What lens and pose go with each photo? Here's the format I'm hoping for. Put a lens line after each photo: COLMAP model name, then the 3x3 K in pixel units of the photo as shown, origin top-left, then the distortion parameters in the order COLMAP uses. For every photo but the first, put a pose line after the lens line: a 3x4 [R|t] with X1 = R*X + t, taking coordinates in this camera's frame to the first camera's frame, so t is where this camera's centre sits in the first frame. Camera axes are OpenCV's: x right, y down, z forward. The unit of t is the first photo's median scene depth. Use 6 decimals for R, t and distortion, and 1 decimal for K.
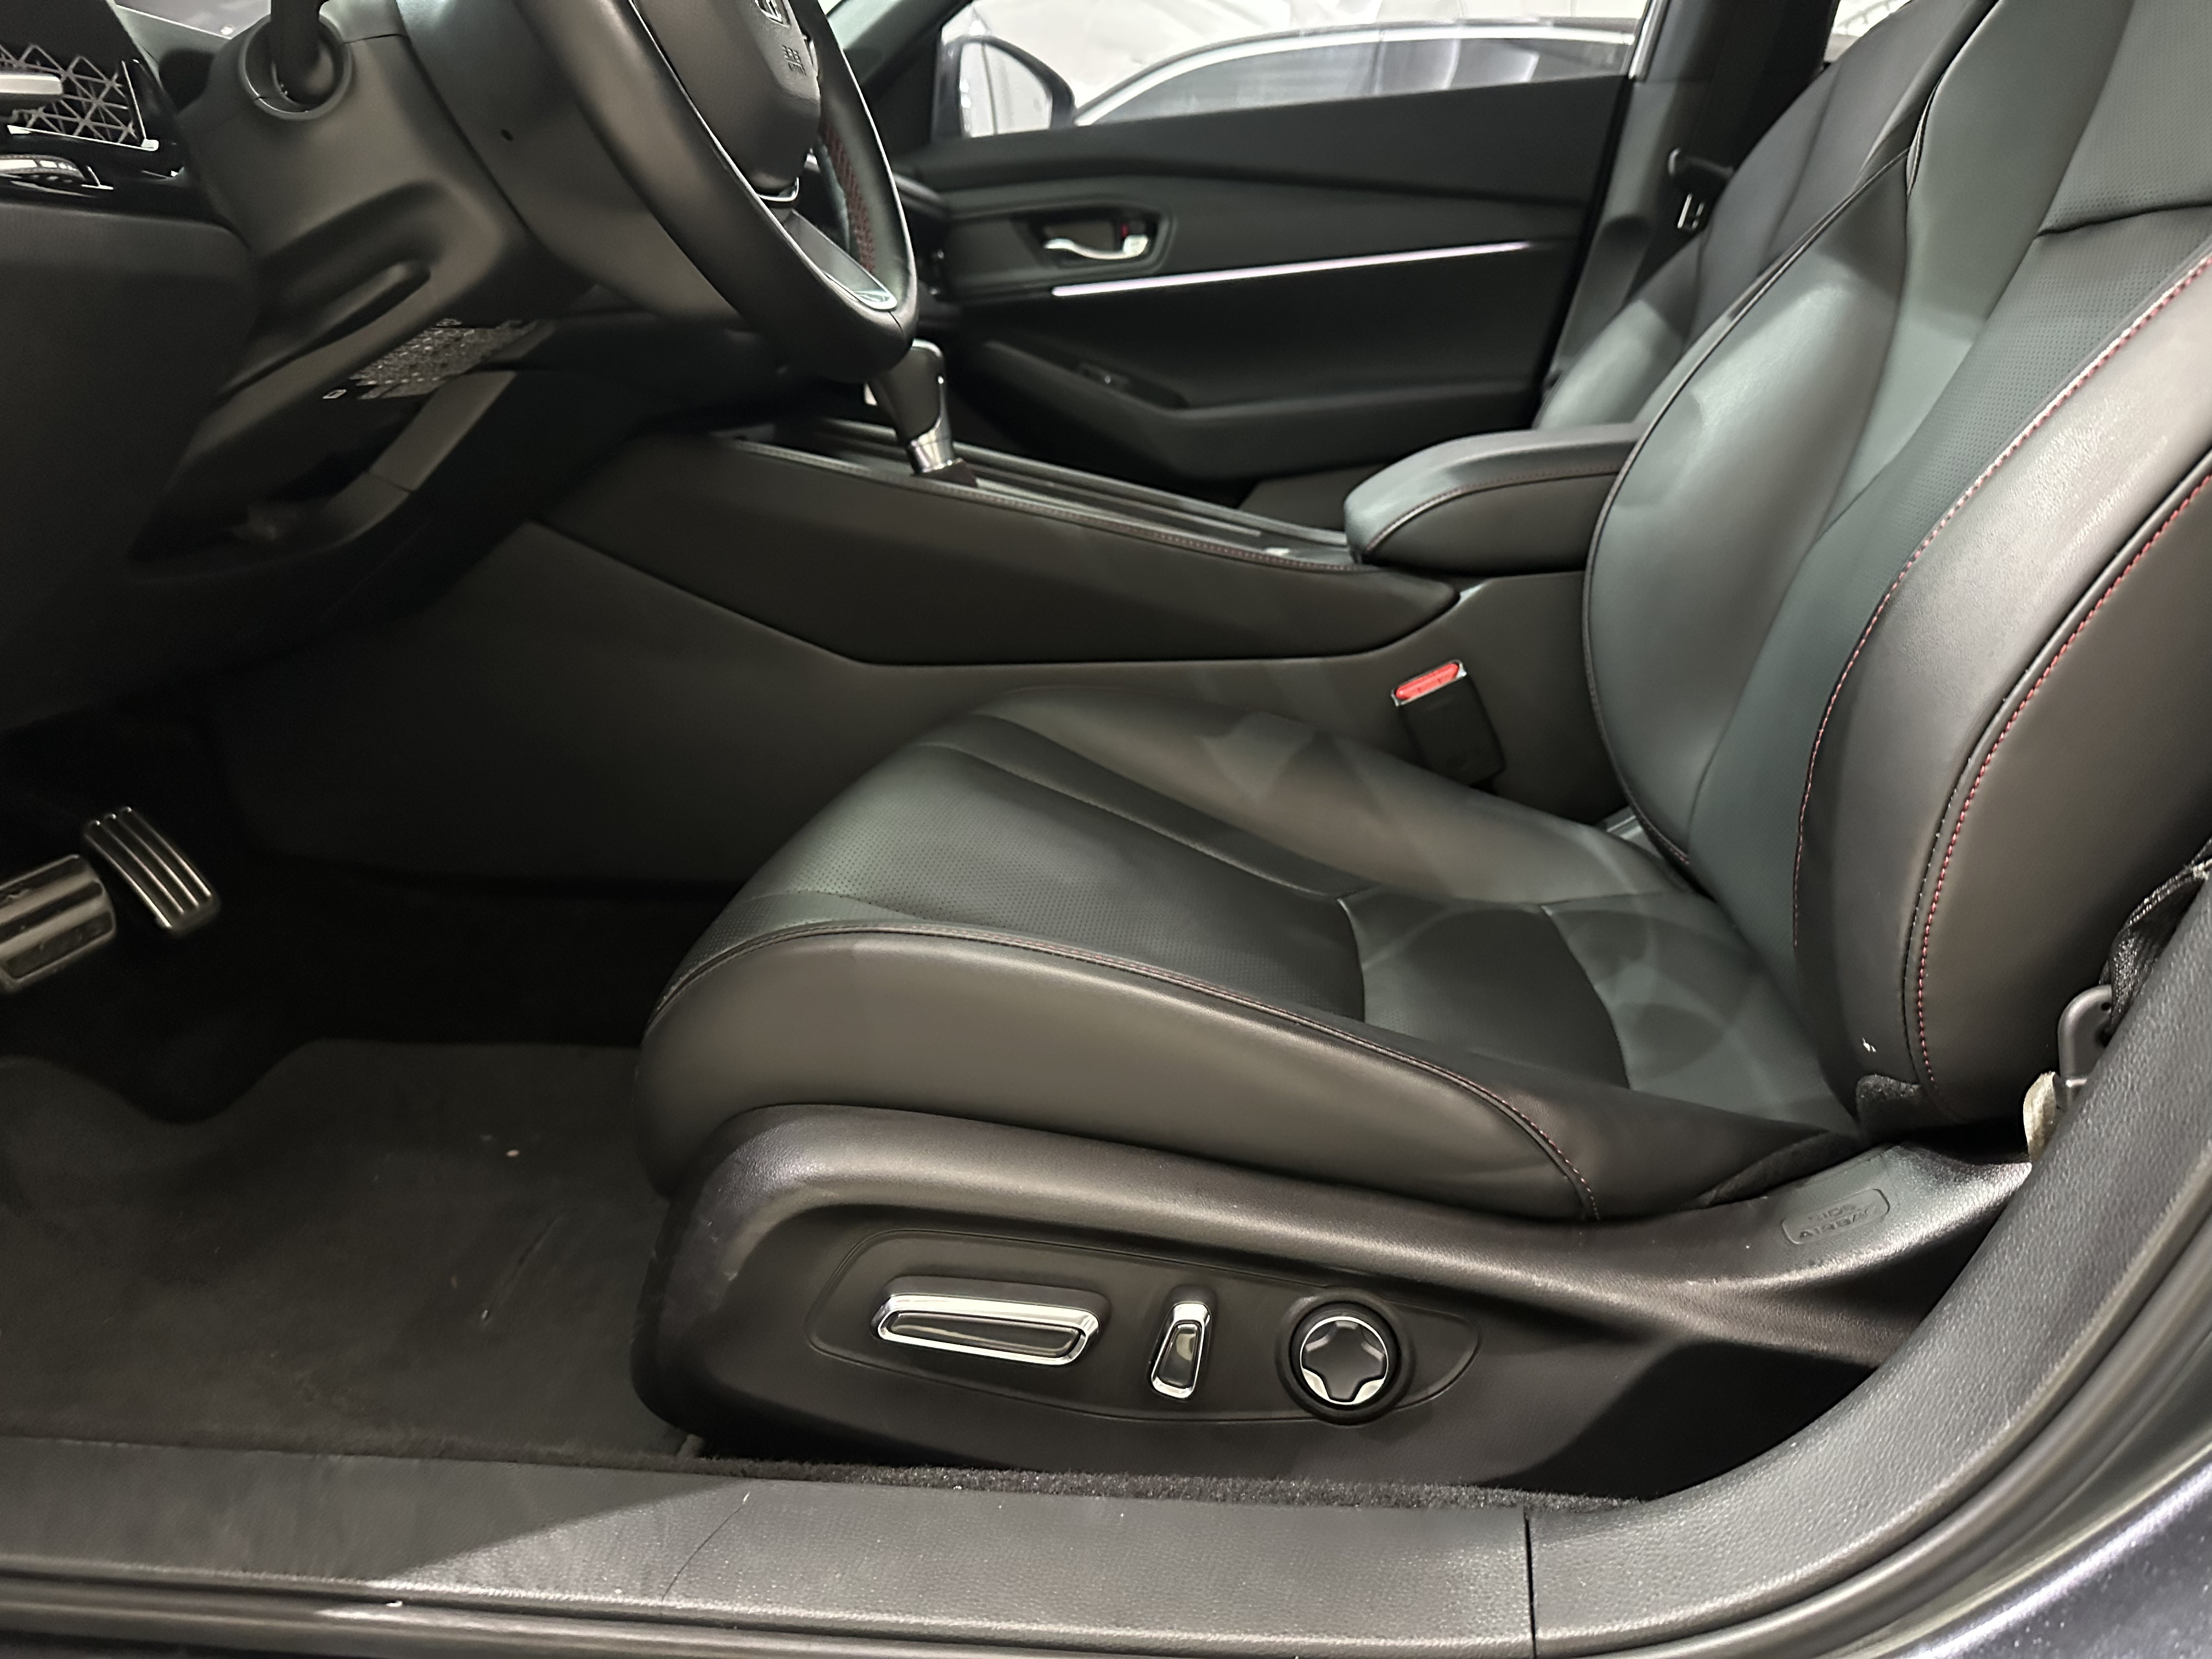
lens RADIAL K [[1567.3, 0, 1111.4], [0, 1567.3, 822.5], [0, 0, 1]] dist [0.037828, -0.072229]
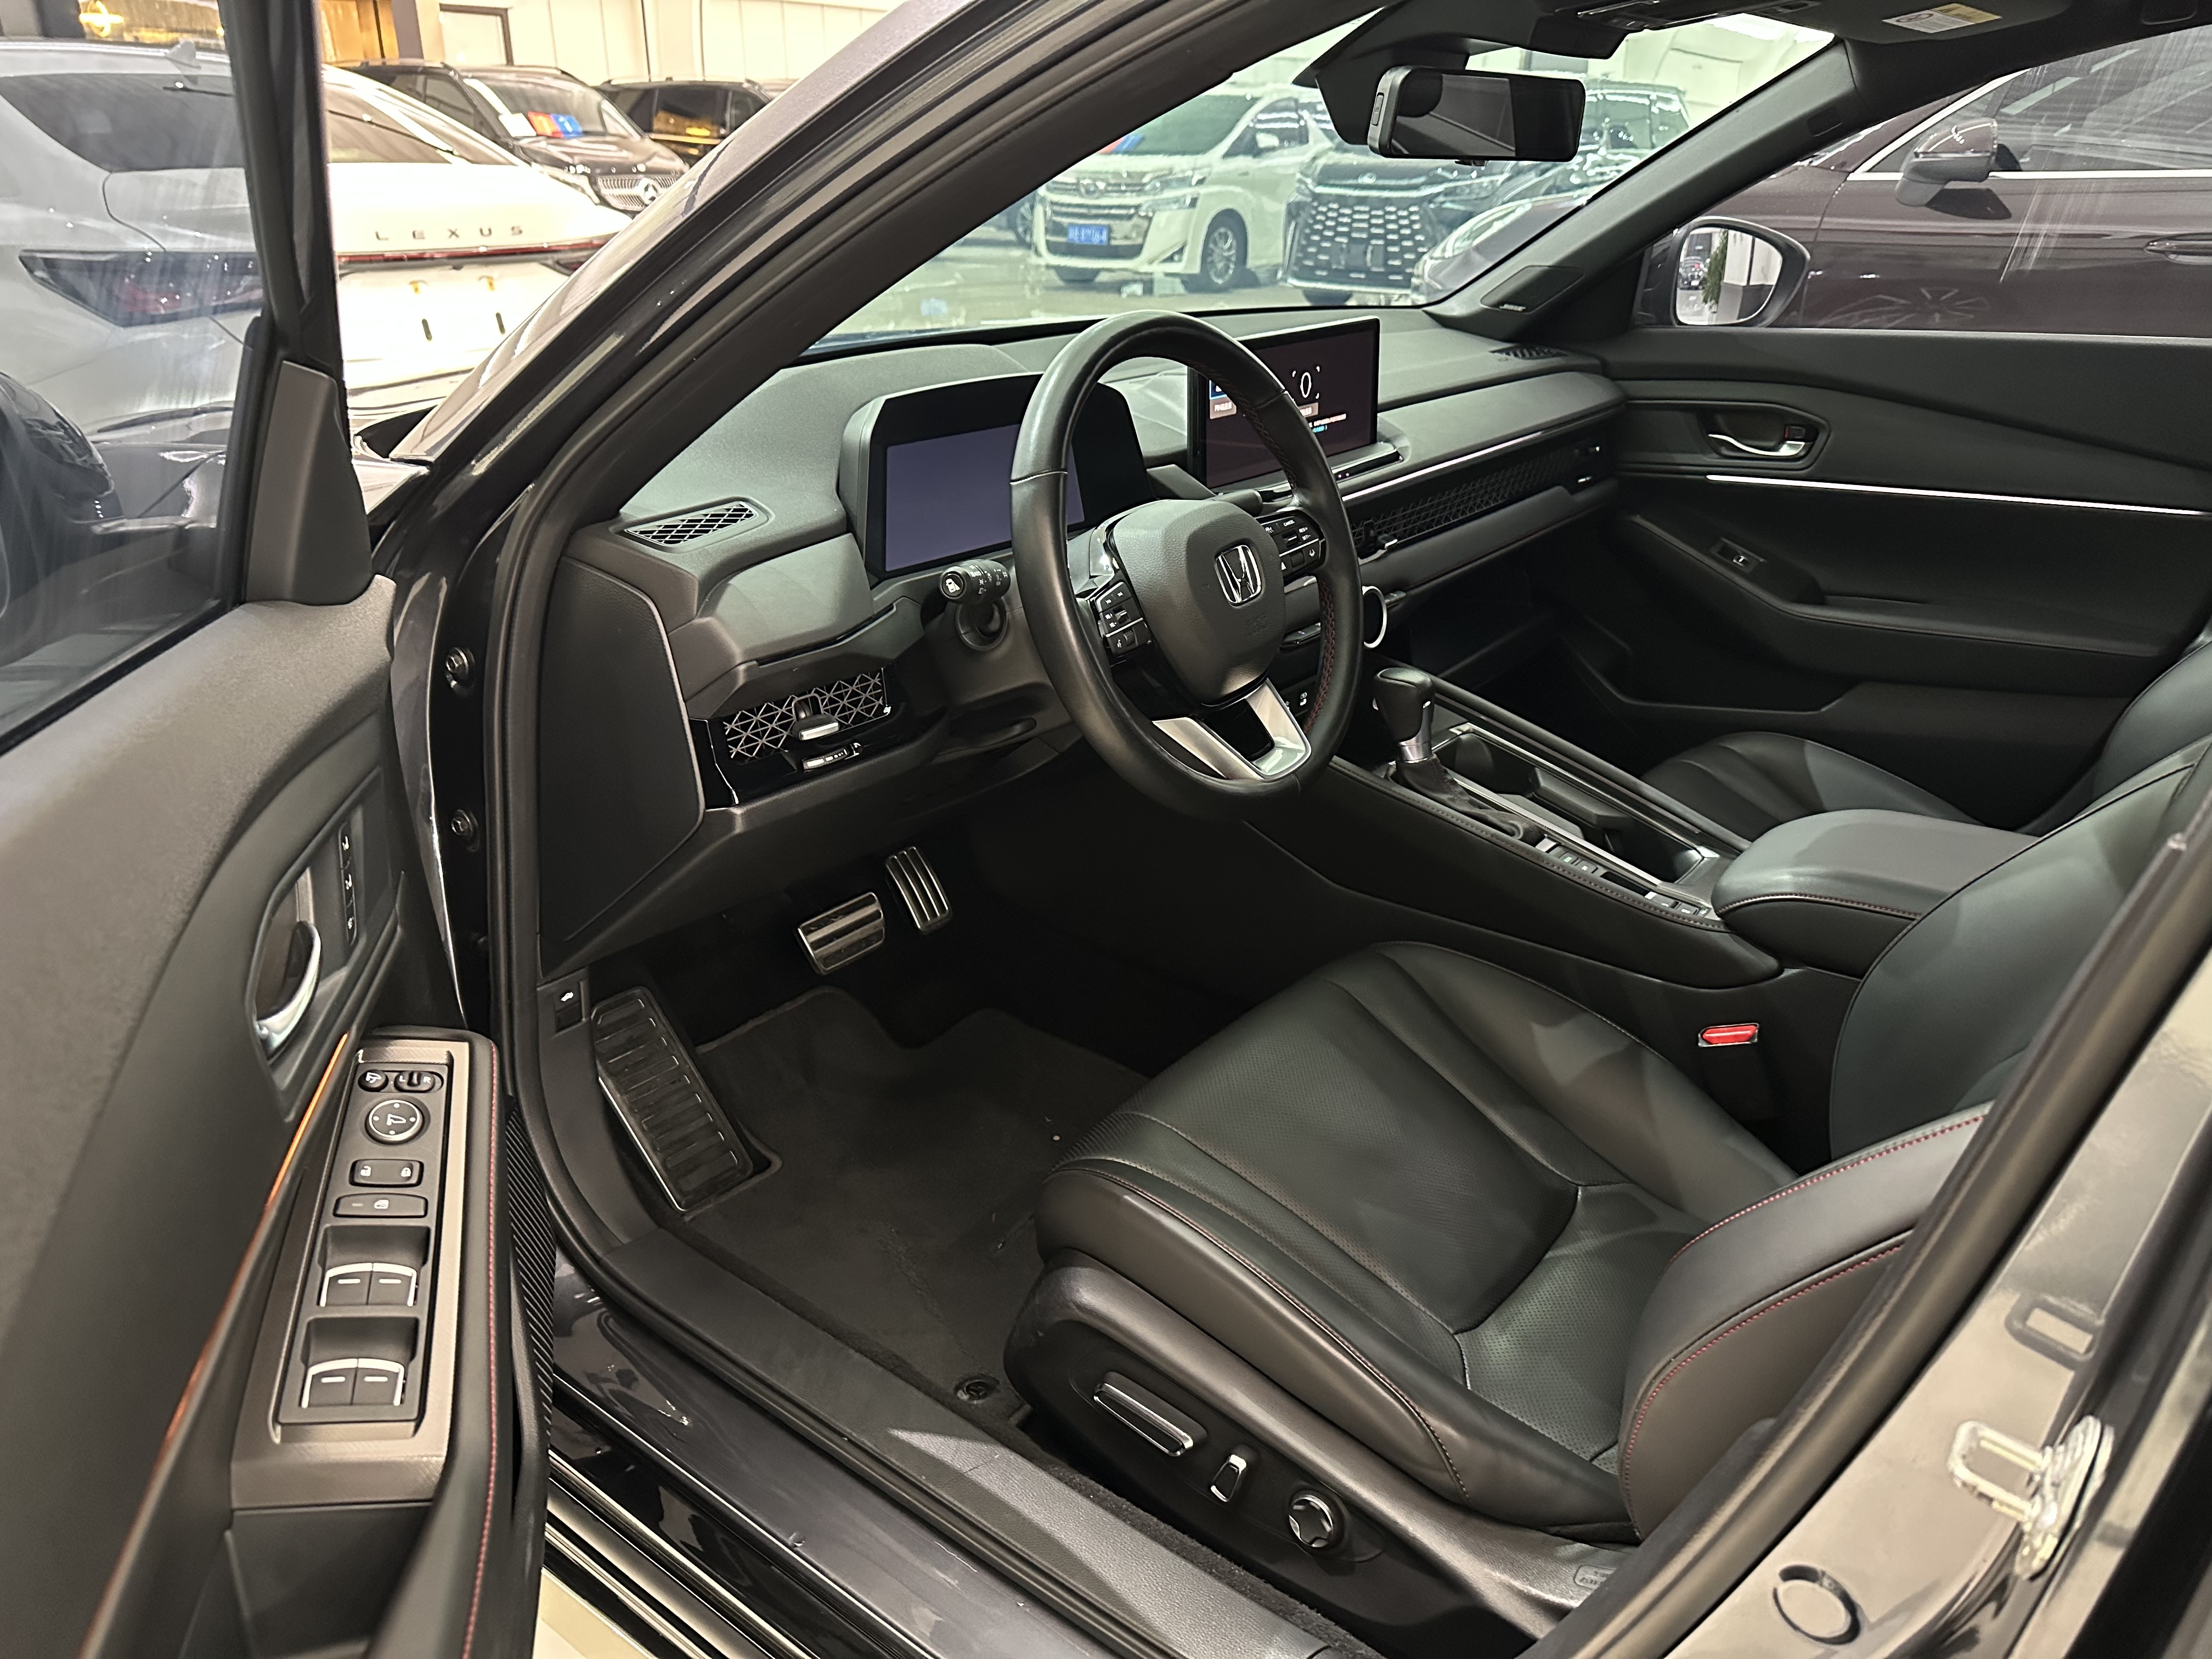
lens RADIAL K [[1567.3, 0, 1111.4], [0, 1567.3, 822.5], [0, 0, 1]] dist [0.037828, -0.072229]
pose [[0.843964, 0.248433, -0.475401, 0.591845], [-0.180760, 0.966163, 0.183997, -0.687246], [0.505026, -0.069353, 0.860314, -0.565550]]
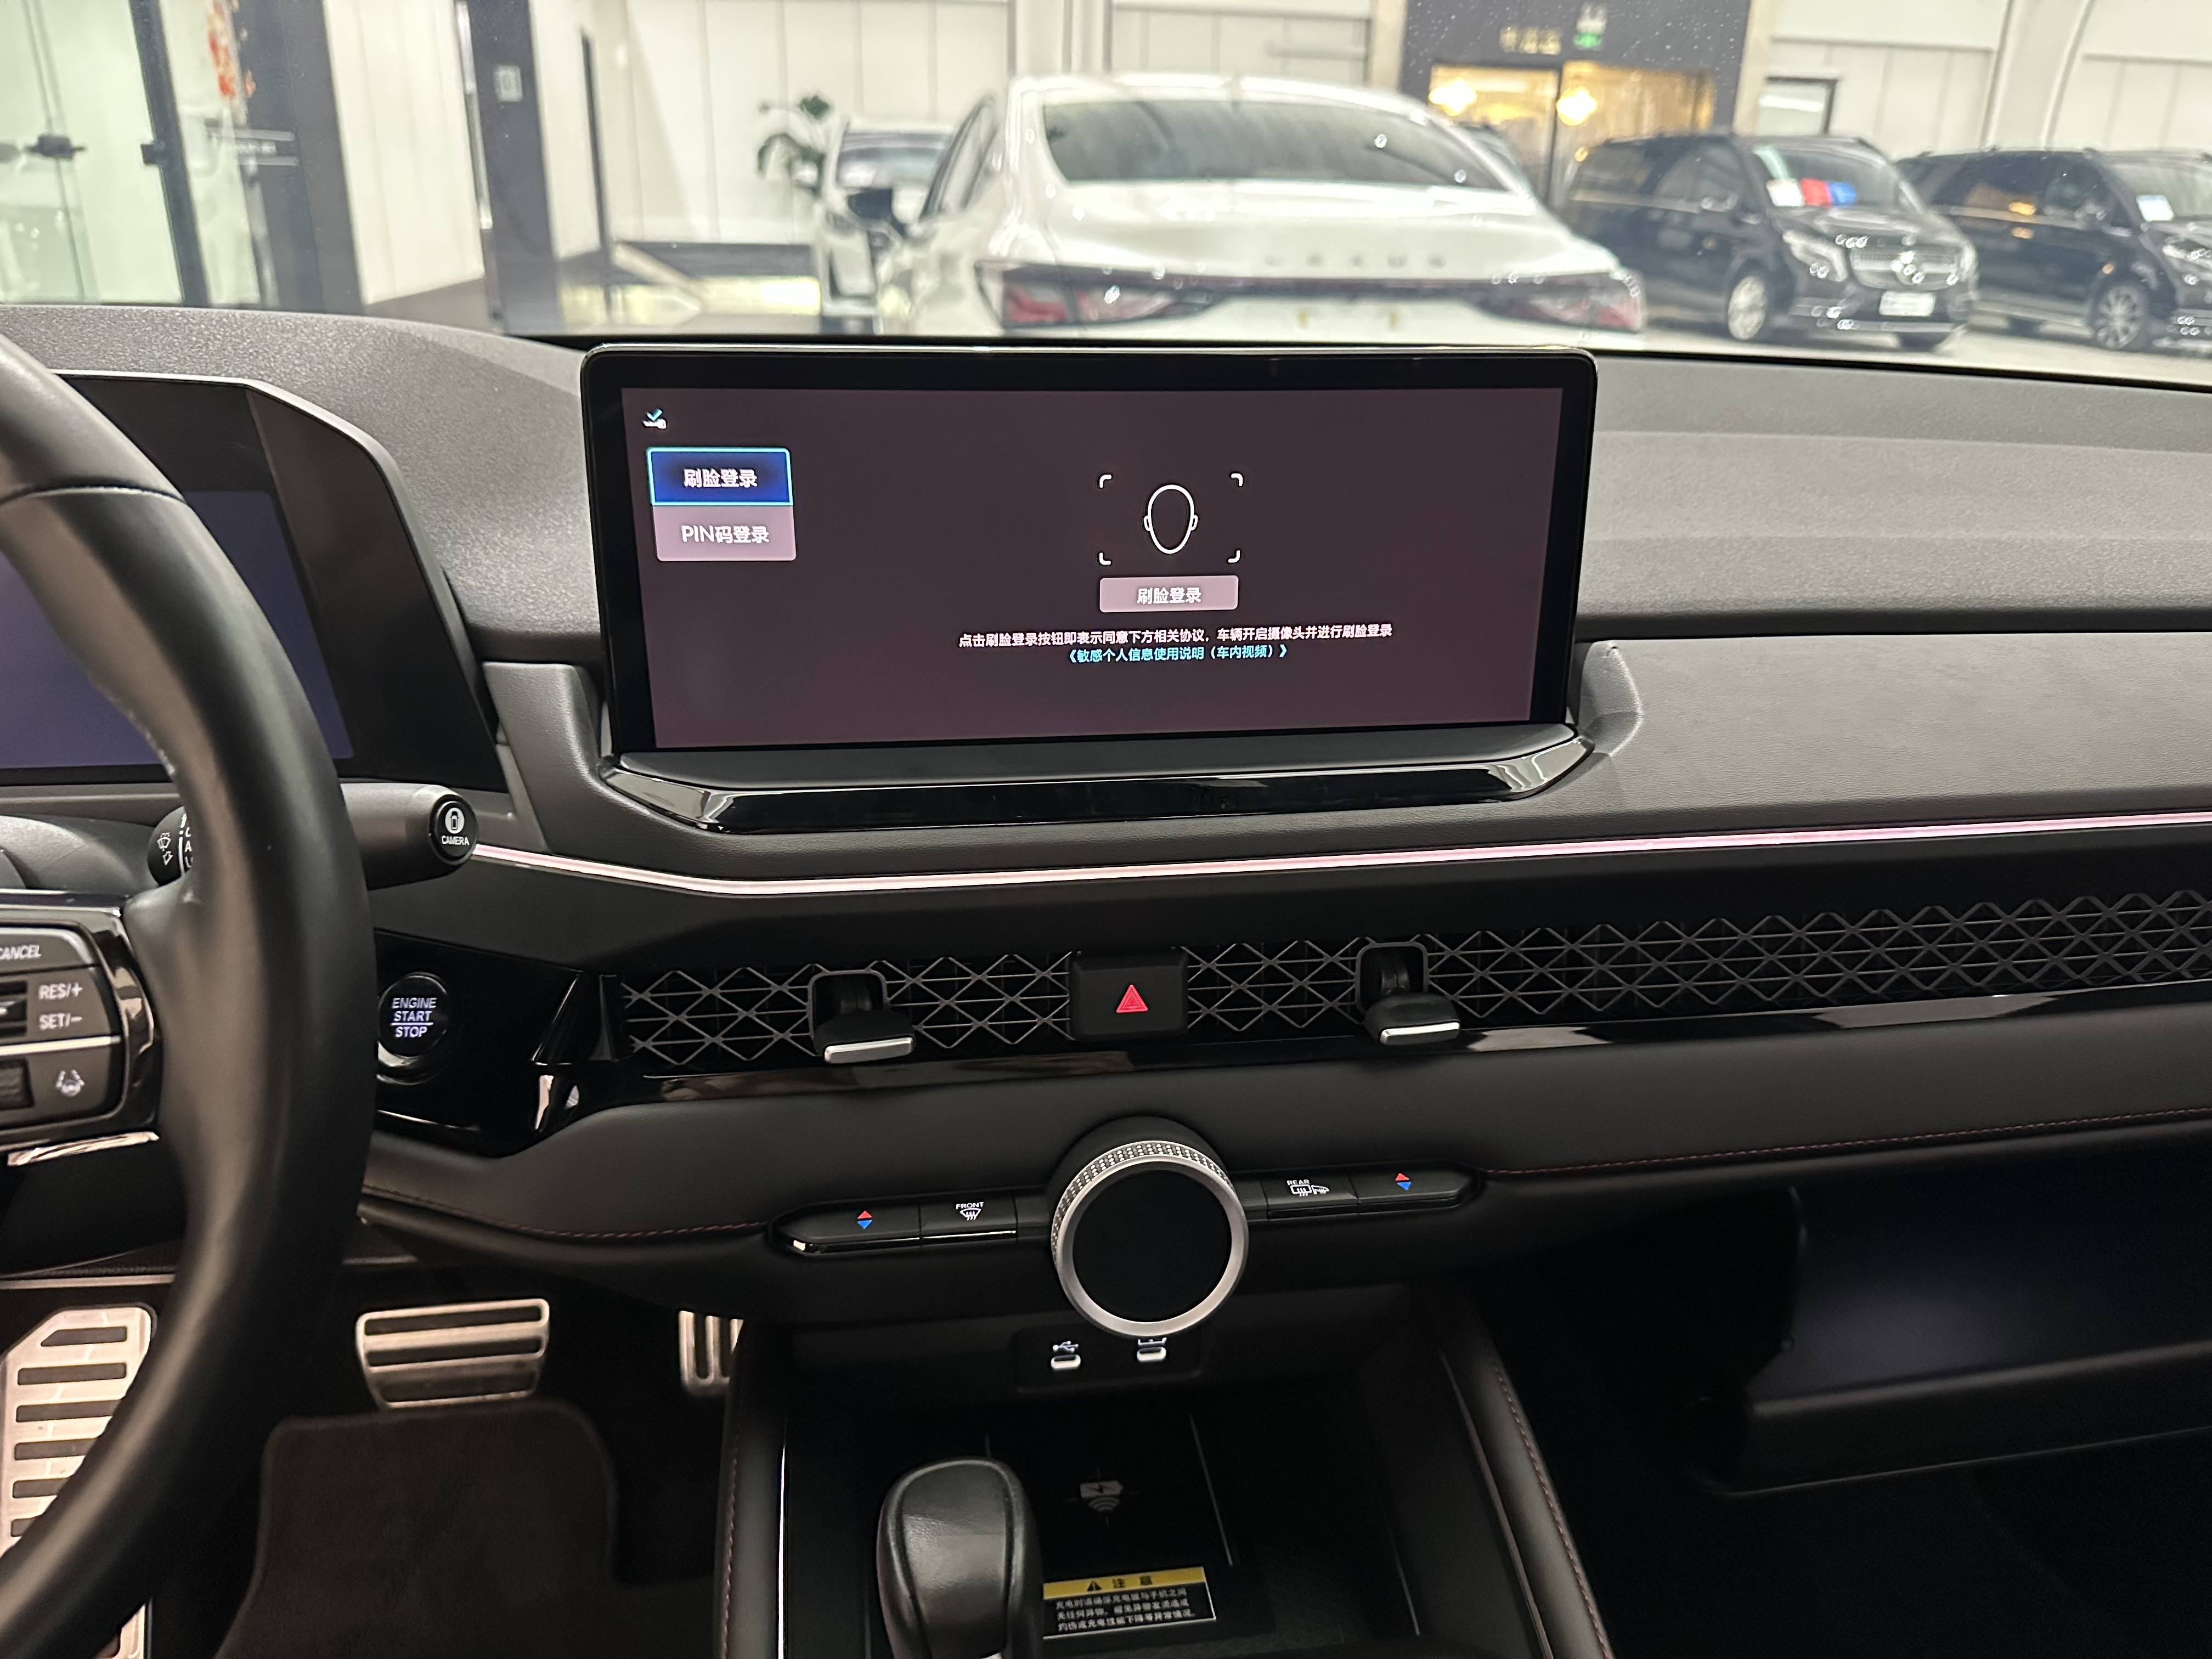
lens RADIAL K [[1551.3, 0, 1117.6], [0, 1551.3, 833.5], [0, 0, 1]] dist [0.133719, -0.219970]
pose [[0.256893, 0.392837, -0.882998, 0.279241], [-0.291806, 0.902546, 0.316638, -1.064454], [0.921333, 0.176322, 0.346490, 1.540065]]
